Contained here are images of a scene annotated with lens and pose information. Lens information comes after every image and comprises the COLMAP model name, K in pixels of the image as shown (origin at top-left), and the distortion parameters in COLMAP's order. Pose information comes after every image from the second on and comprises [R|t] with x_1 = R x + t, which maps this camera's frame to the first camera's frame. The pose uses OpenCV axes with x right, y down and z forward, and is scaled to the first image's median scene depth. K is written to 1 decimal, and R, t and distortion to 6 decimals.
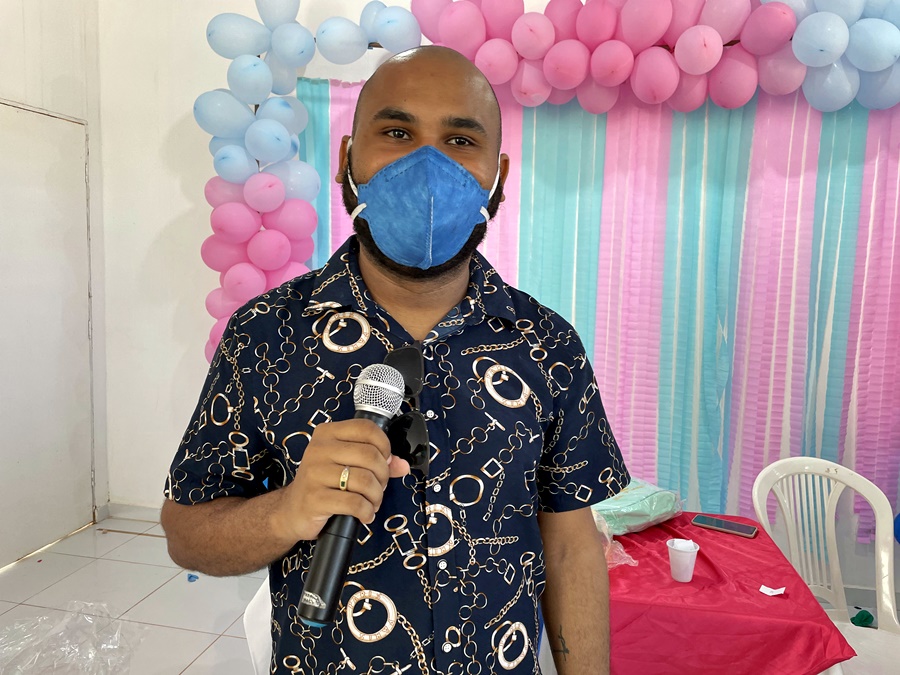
lens RADIAL K [[679.1, 0, 453.8], [0, 679.1, 335.2], [0, 0, 1]] dist [0.059463, -0.082047]
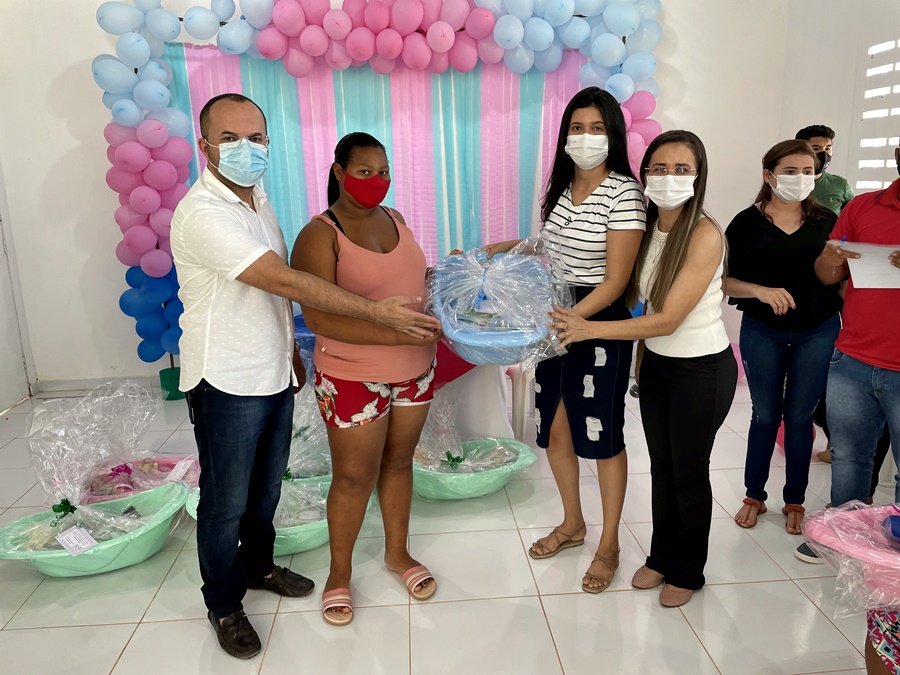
lens RADIAL K [[679.1, 0, 451.7], [0, 679.1, 337.9], [0, 0, 1]] dist [0.059463, -0.082047]
pose [[0.957701, -0.114796, 0.263877, -0.113531], [0.077795, 0.986124, 0.146655, 0.045386], [-0.277050, -0.119923, 0.953342, -0.563494]]
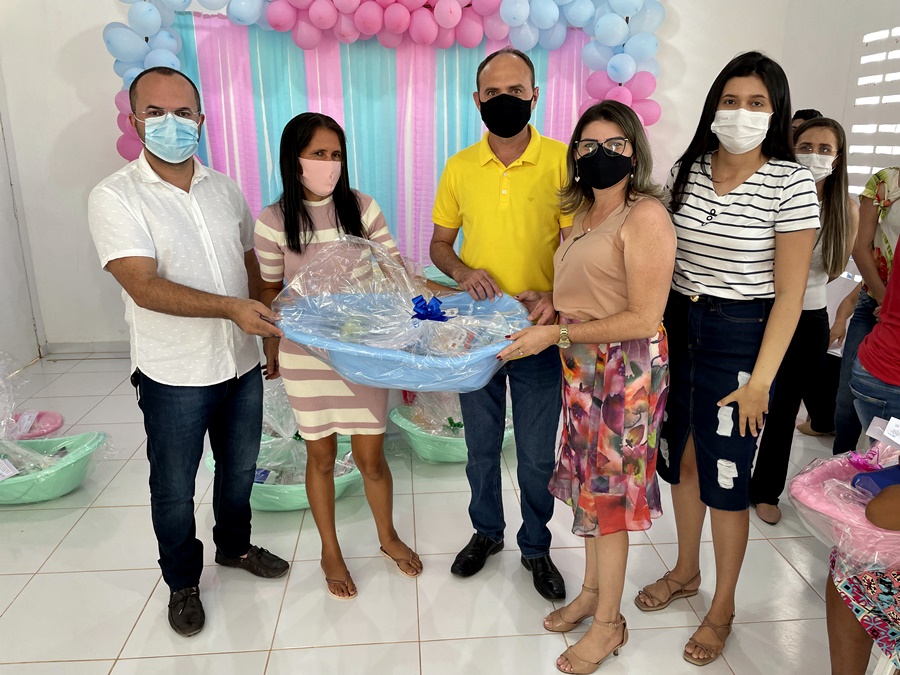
lens RADIAL K [[679.1, 0, 450.2], [0, 679.1, 340.6], [0, 0, 1]] dist [0.059463, -0.082047]
pose [[0.956411, -0.108146, 0.271261, -0.150858], [0.056088, 0.979633, 0.192804, 0.035017], [-0.286587, -0.169186, 0.942997, -0.609144]]
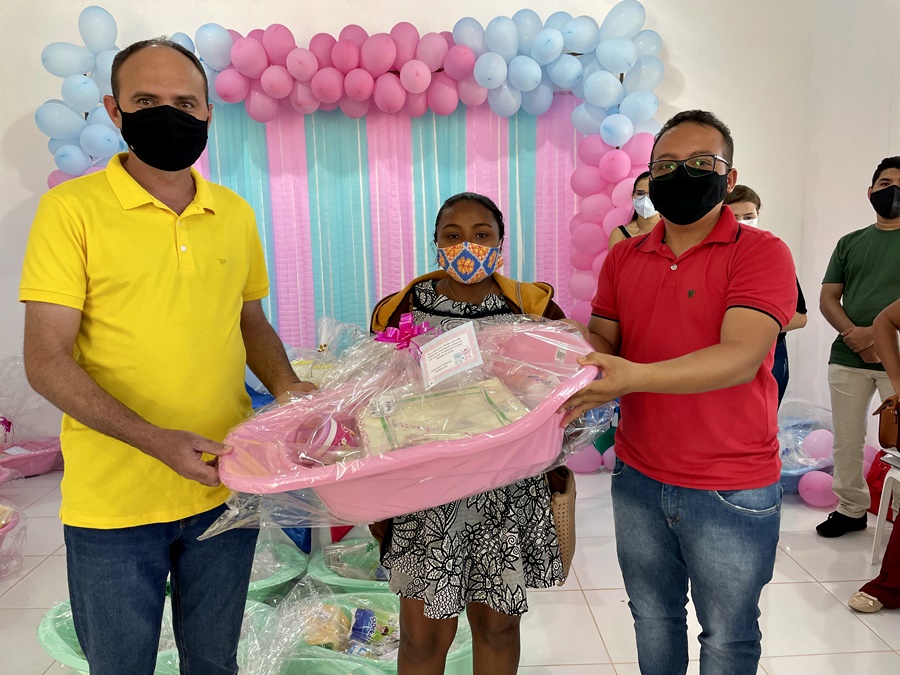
lens RADIAL K [[679.1, 0, 447.2], [0, 679.1, 332.4], [0, 0, 1]] dist [0.059463, -0.082047]
pose [[0.970862, -0.082867, 0.224855, 0.040071], [0.075442, 0.996289, 0.041430, 0.067658], [-0.227454, -0.023259, 0.973511, -0.406706]]
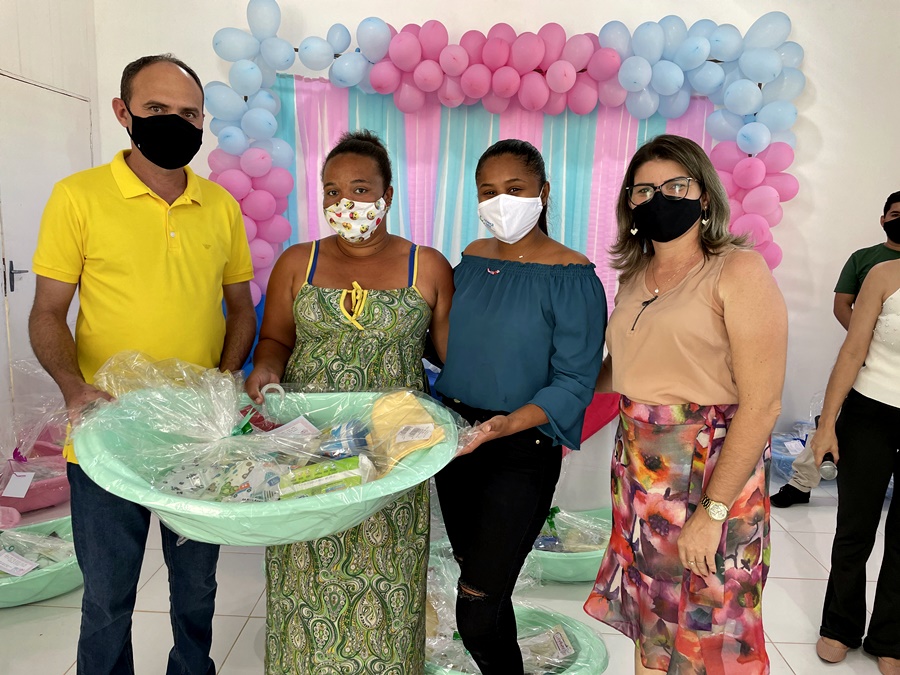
lens RADIAL K [[679.1, 0, 448.6], [0, 679.1, 329.2], [0, 0, 1]] dist [0.059463, -0.082047]
pose [[0.983008, -0.023123, 0.182102, -0.160073], [0.012822, 0.998260, 0.057547, 0.049302], [-0.183116, -0.054234, 0.981594, -0.426867]]
